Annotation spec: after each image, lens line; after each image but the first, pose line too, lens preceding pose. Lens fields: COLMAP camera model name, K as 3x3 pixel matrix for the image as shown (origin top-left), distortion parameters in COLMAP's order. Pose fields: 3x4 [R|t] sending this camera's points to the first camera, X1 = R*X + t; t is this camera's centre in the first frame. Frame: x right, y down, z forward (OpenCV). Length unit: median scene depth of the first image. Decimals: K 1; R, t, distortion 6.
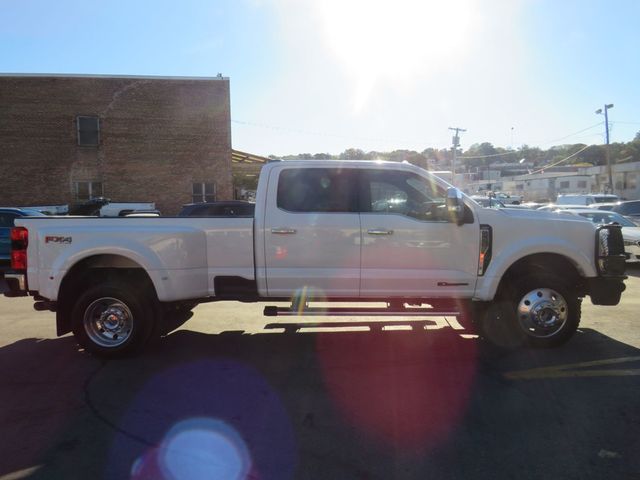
lens RADIAL K [[457.1, 0, 313.0], [0, 457.1, 239.2], [0, 0, 1]] dist [-0.009199, -0.007630]
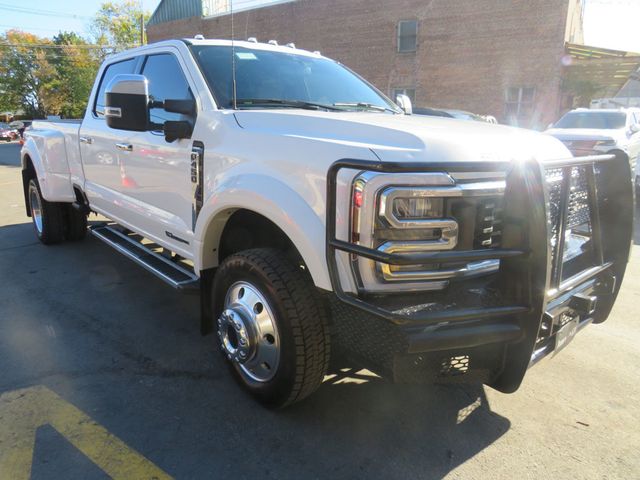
lens RADIAL K [[457.1, 0, 313.0], [0, 457.1, 239.2], [0, 0, 1]] dist [-0.009199, -0.007630]
pose [[0.692977, 0.201518, -0.692223, 0.141083], [-0.066728, 0.973948, 0.216732, -0.007133], [0.717865, -0.104000, 0.688371, 0.118310]]
